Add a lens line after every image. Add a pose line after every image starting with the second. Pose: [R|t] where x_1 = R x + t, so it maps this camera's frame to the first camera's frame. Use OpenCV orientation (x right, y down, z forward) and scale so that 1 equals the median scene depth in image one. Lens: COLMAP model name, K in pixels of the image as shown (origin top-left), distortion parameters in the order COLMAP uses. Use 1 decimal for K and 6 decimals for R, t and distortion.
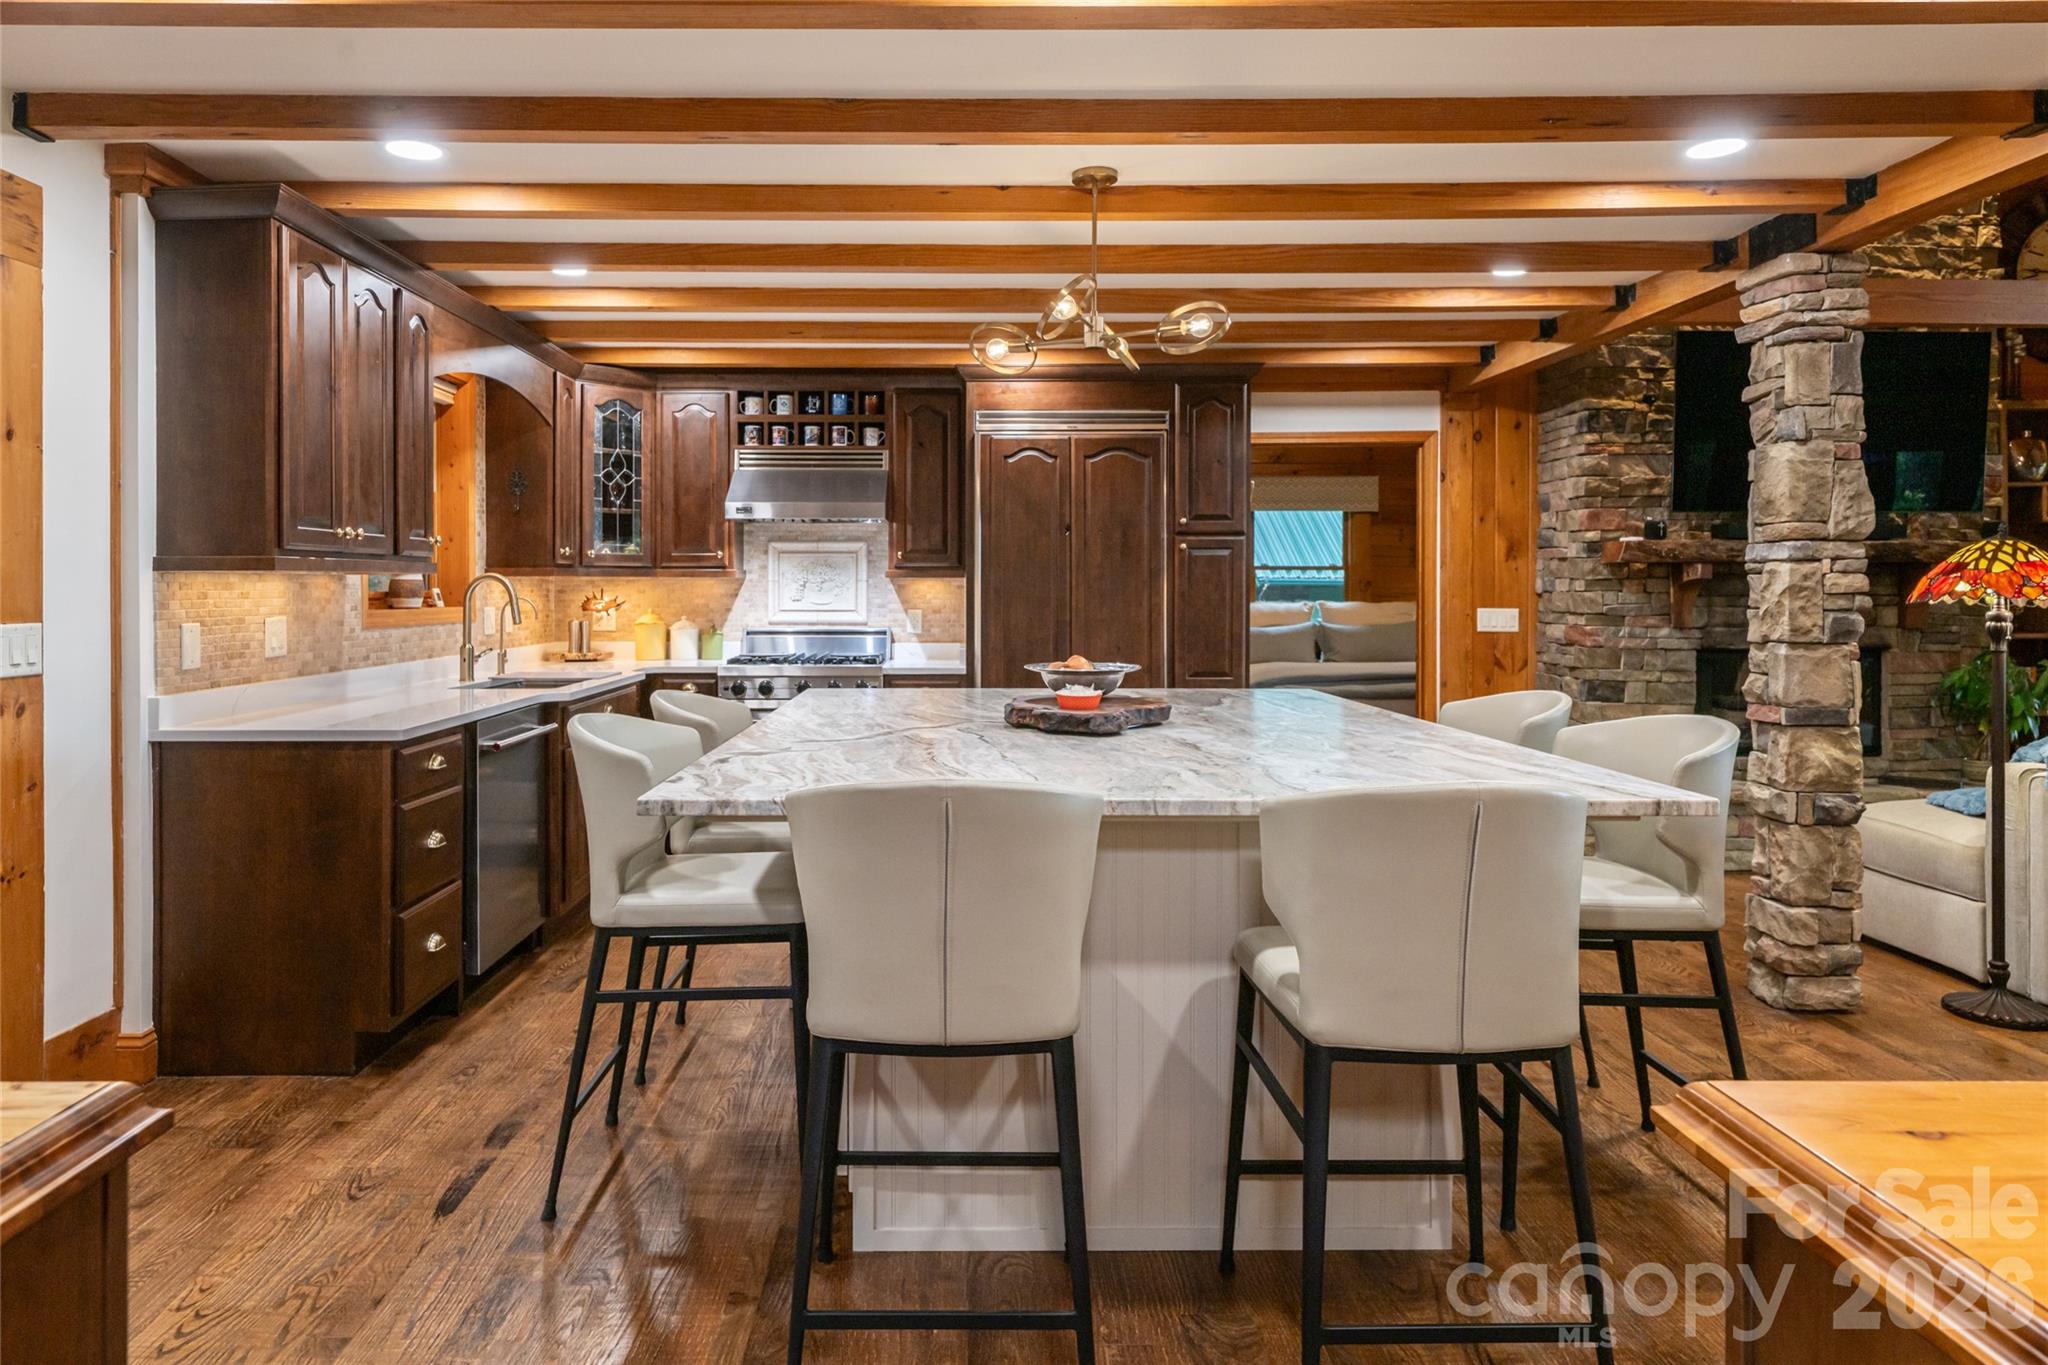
lens RADIAL K [[1245.0, 0, 971.0], [0, 1245.0, 592.2], [0, 0, 1]] dist [0.001884, -0.002149]
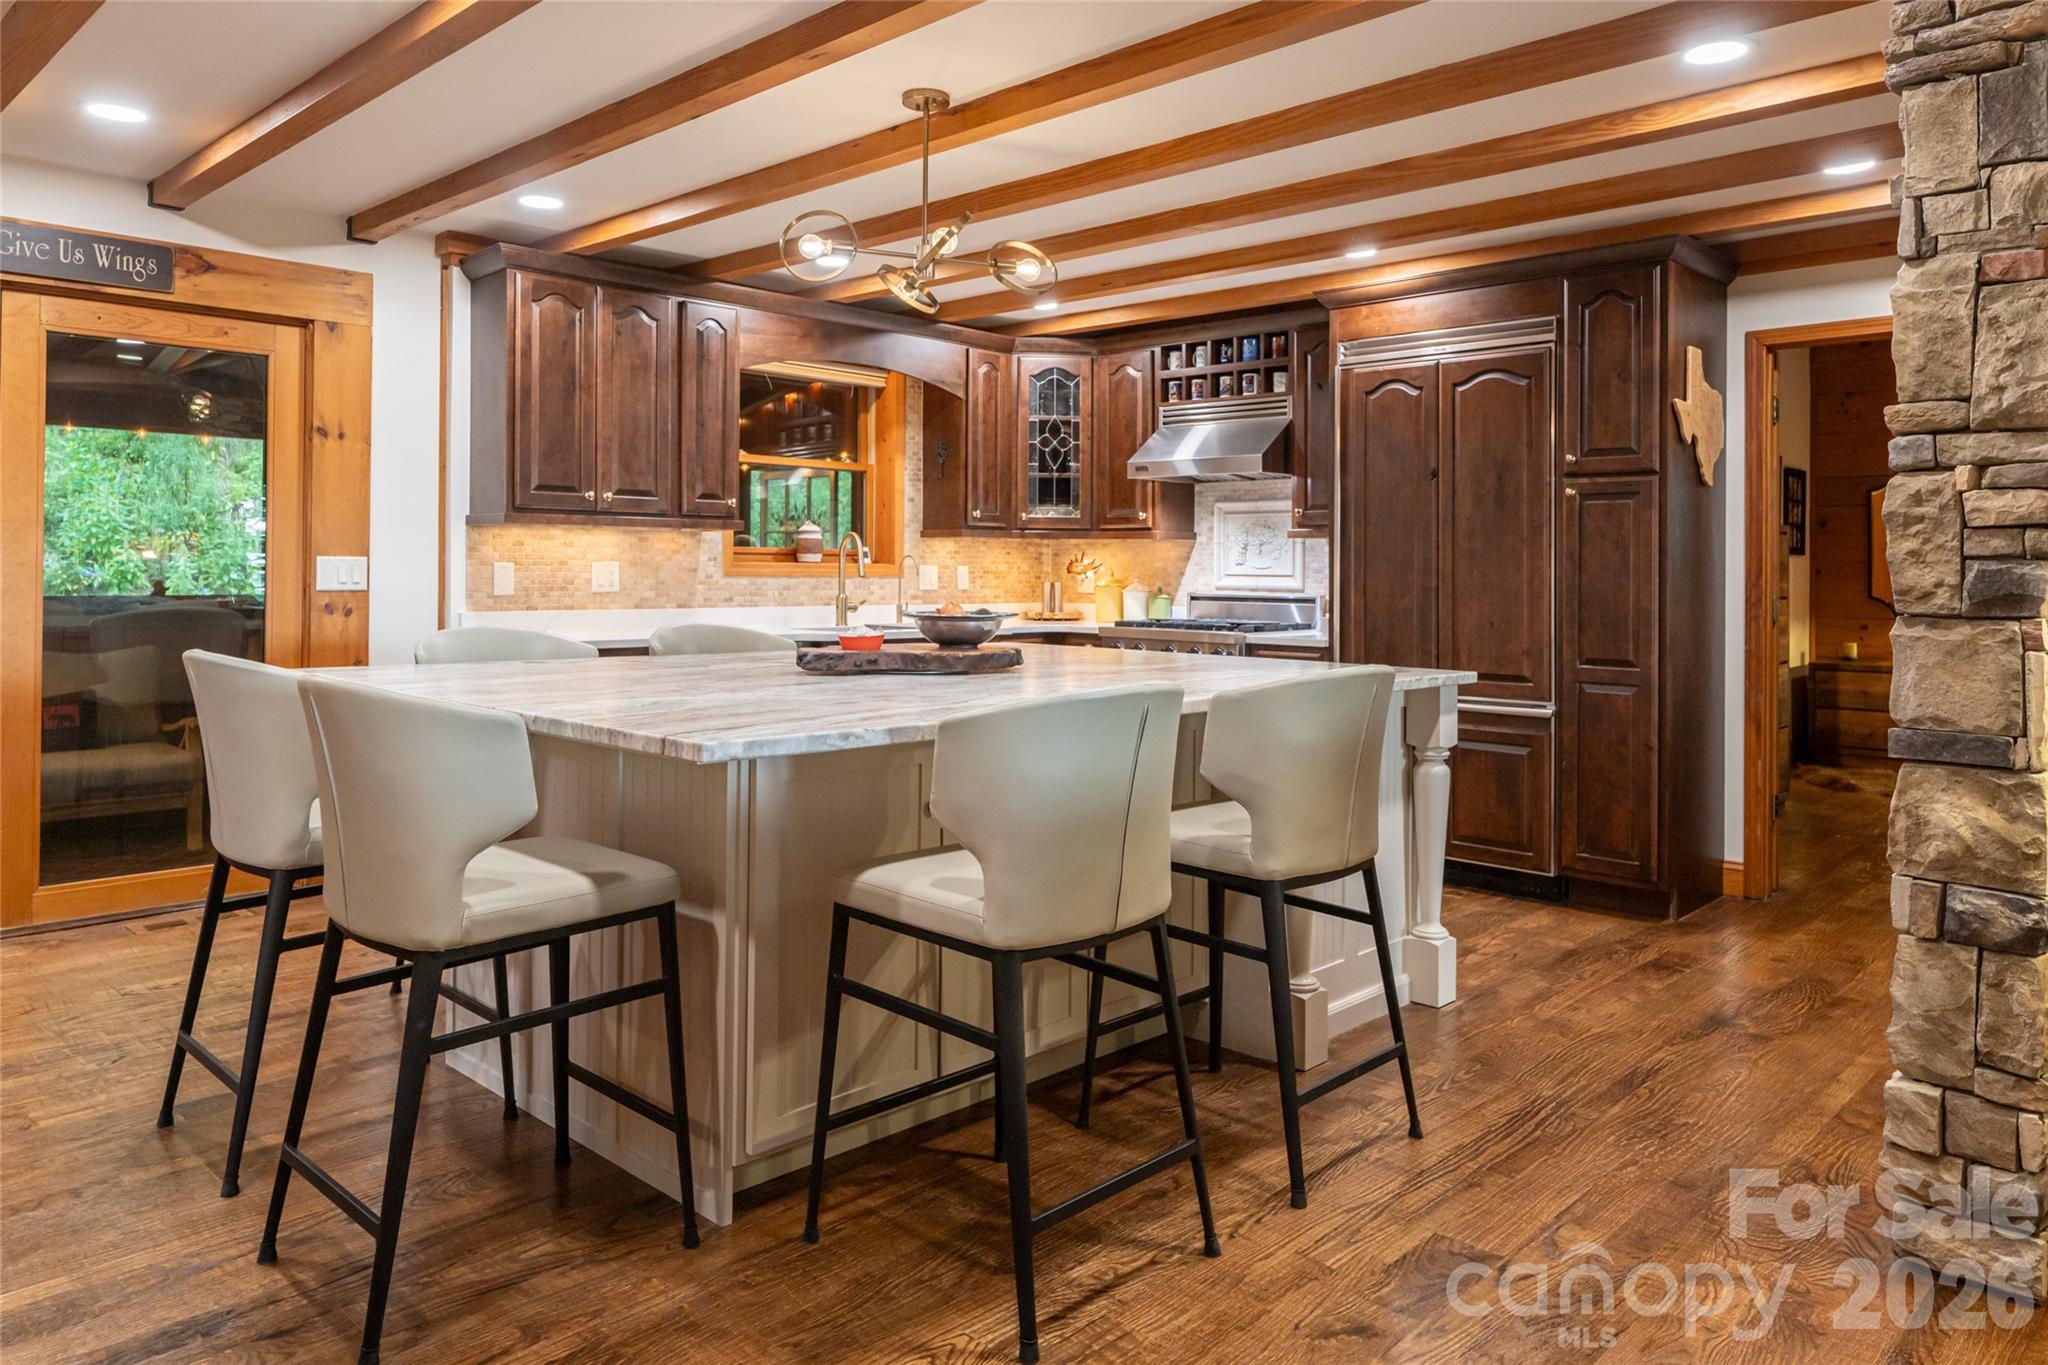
lens RADIAL K [[1373.6, 0, 1065.8], [0, 1373.6, 568.3], [0, 0, 1]] dist [-0.006497, 0.008028]
pose [[0.727836, 0.006431, -0.685721, 0.759506], [-0.012793, 0.999909, -0.004201, 0.025262], [0.685632, 0.011830, 0.727853, 0.260054]]
